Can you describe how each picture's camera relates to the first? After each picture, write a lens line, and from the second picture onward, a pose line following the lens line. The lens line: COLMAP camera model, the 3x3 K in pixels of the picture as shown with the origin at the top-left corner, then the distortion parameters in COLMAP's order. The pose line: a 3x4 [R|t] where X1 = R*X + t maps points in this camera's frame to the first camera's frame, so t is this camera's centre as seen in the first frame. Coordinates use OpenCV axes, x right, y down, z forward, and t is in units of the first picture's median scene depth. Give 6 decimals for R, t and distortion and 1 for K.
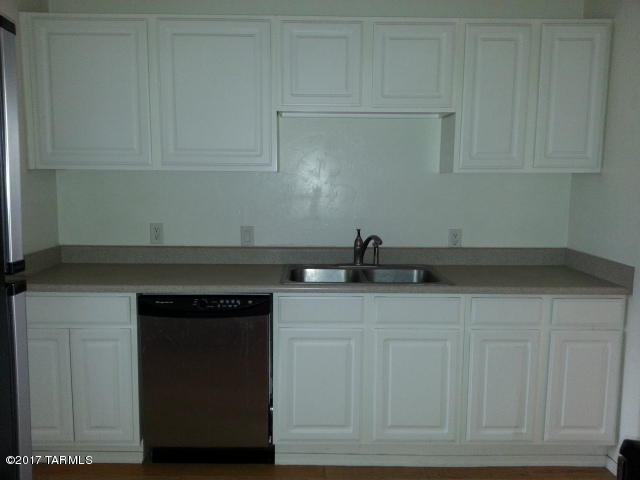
lens RADIAL K [[558.5, 0, 320.0], [0, 558.5, 240.0], [0, 0, 1]] dist [0.061001, -0.010790]
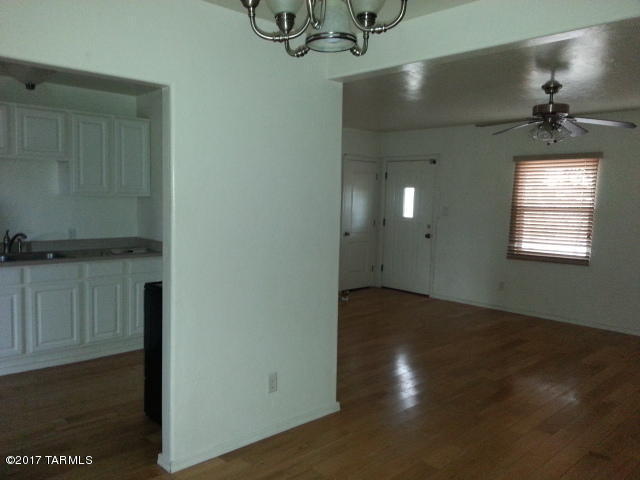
lens RADIAL K [[523.2, 0, 320.0], [0, 523.2, 240.0], [0, 0, 1]] dist [-0.014461, -0.014239]
pose [[0.754237, -0.047142, 0.654908, -0.246188], [0.060098, 0.998189, 0.002639, 0.061329], [-0.653846, 0.037368, 0.755704, -0.733410]]
